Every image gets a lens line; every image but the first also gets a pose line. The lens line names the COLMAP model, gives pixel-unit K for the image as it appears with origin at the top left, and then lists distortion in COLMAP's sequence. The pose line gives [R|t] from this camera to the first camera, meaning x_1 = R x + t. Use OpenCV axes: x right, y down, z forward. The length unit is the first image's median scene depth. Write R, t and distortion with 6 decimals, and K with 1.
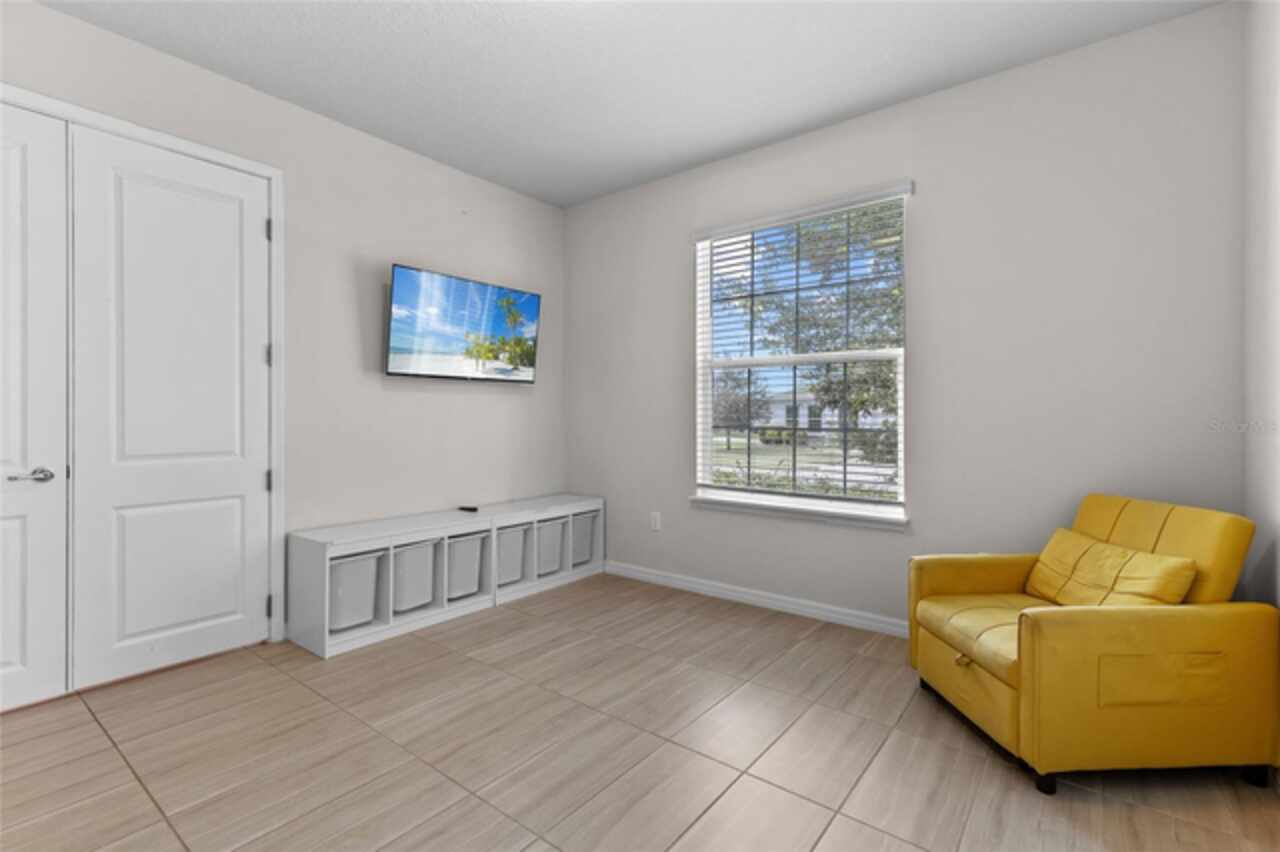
lens RADIAL K [[582.7, 0, 643.3], [0, 582.7, 425.6], [0, 0, 1]] dist [0.000976, -0.000381]
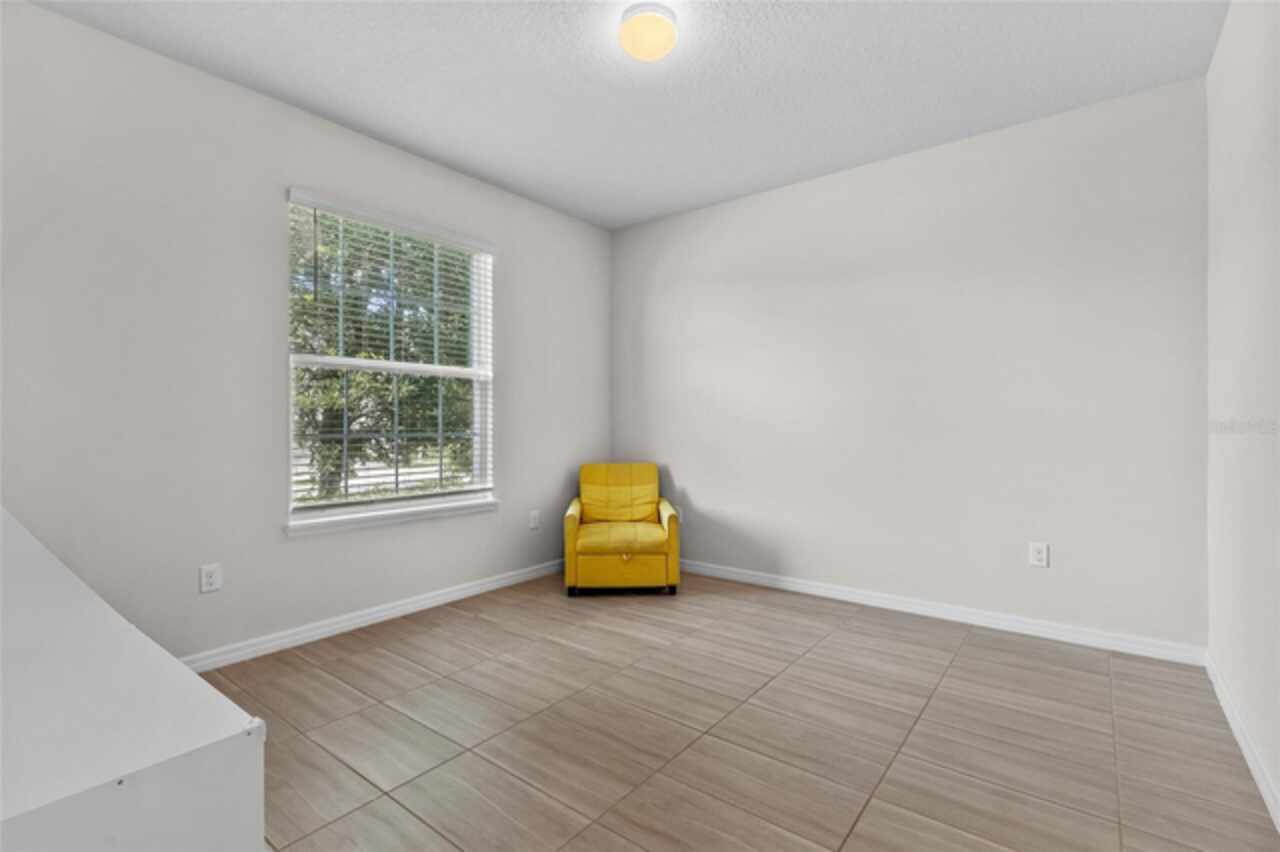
lens RADIAL K [[582.7, 0, 642.9], [0, 582.7, 419.6], [0, 0, 1]] dist [0.000976, -0.000381]
pose [[0.014313, -0.007587, 0.999869, -0.865455], [0.014924, 0.999861, 0.007373, -0.027713], [-0.999786, 0.014817, 0.014425, 0.624362]]
